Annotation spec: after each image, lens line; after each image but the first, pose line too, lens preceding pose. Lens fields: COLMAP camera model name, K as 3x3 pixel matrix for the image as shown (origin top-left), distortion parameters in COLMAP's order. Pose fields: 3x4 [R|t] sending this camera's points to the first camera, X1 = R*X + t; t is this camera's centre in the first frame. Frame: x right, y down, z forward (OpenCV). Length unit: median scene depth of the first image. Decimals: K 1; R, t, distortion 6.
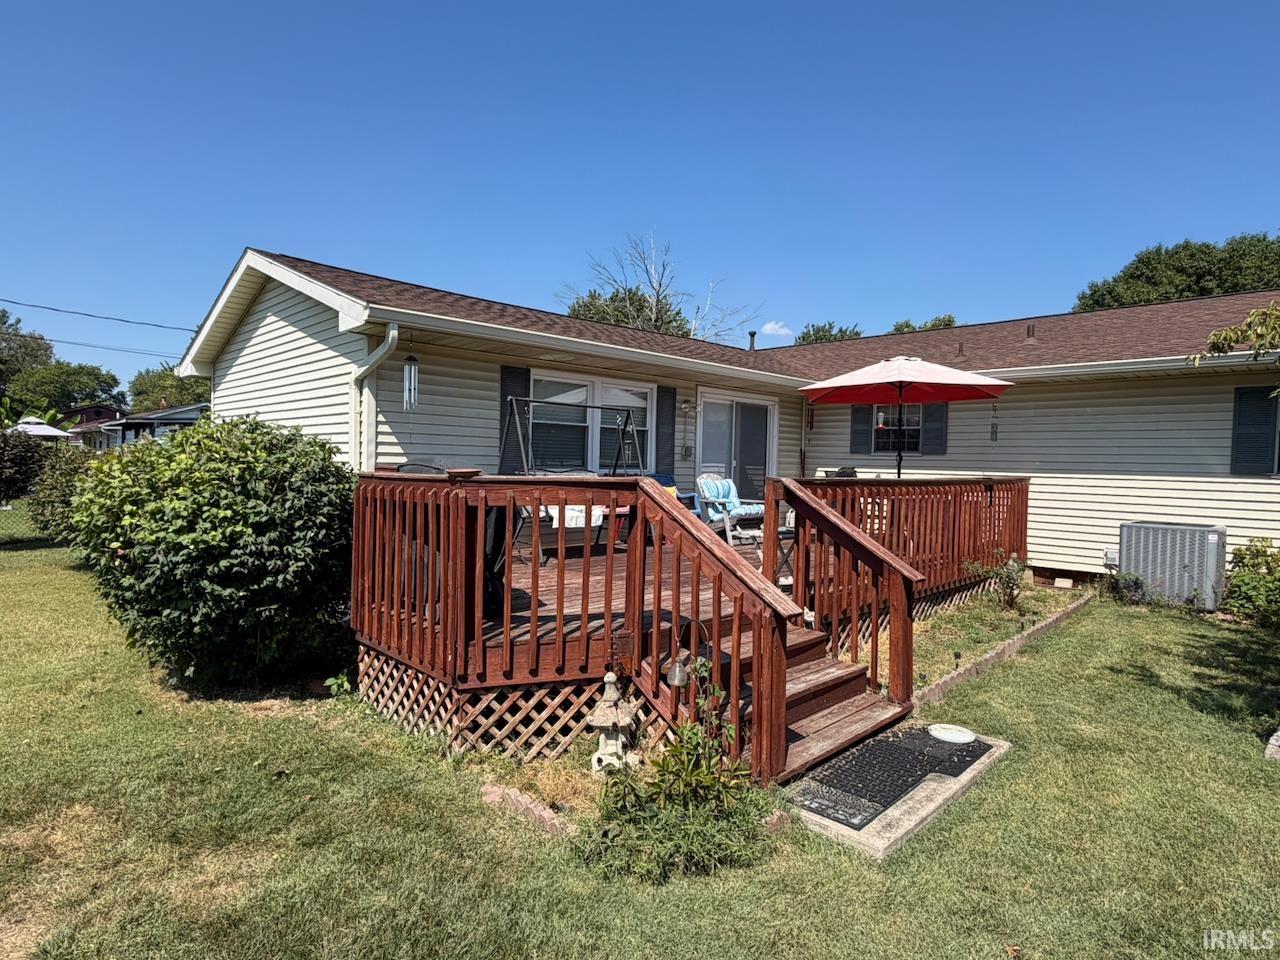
lens RADIAL K [[691.8, 0, 638.4], [0, 691.8, 477.7], [0, 0, 1]] dist [-0.005075, 0.000251]
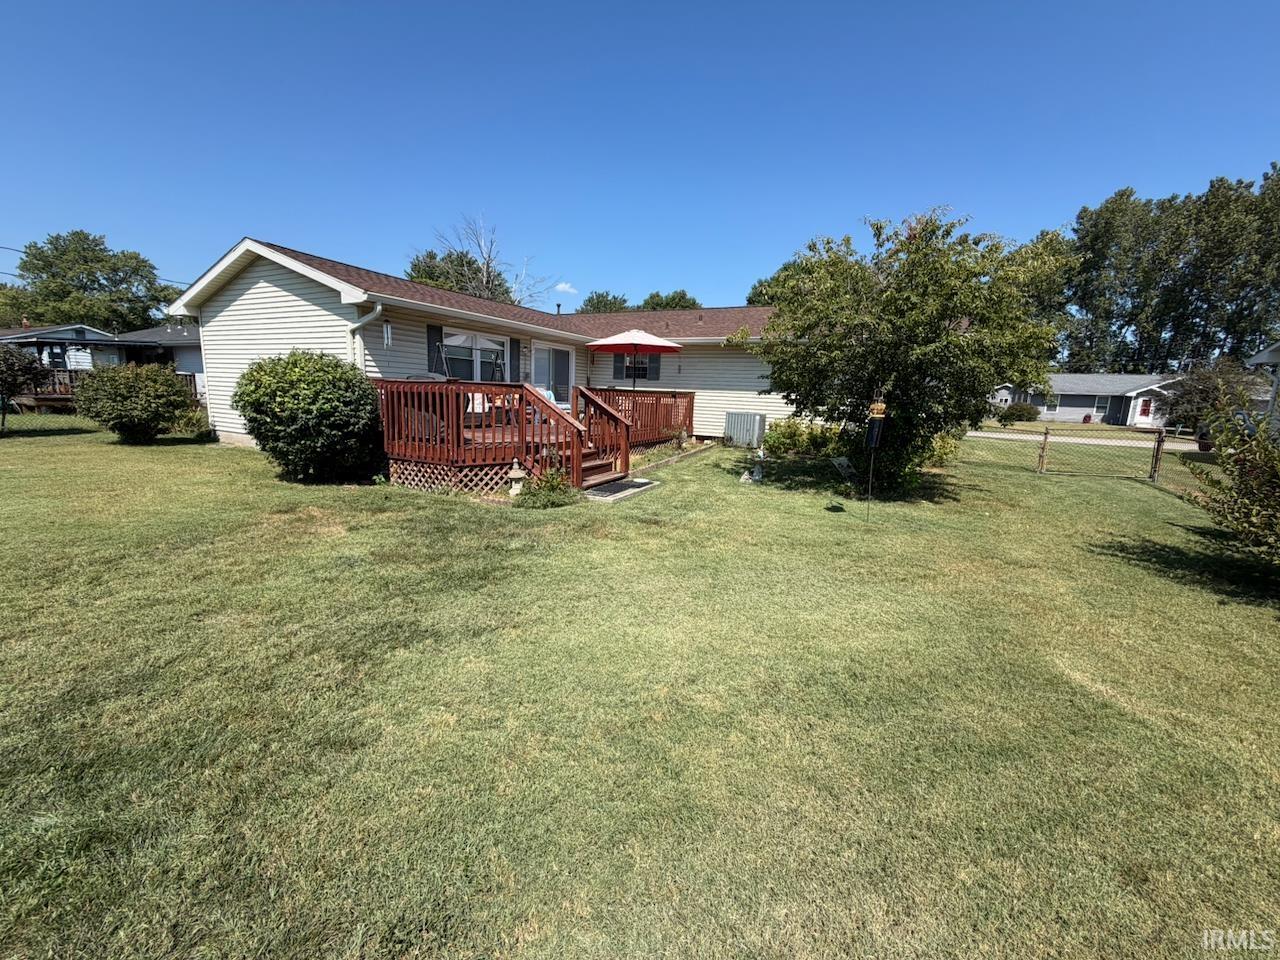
lens RADIAL K [[508.8, 0, 635.7], [0, 508.8, 480.1], [0, 0, 1]] dist [-0.001400, 0.000734]
pose [[0.948355, -0.039886, 0.314695, -0.138201], [-0.009295, 0.988143, 0.153253, 0.040590], [-0.317076, -0.148263, 0.936740, -0.604370]]
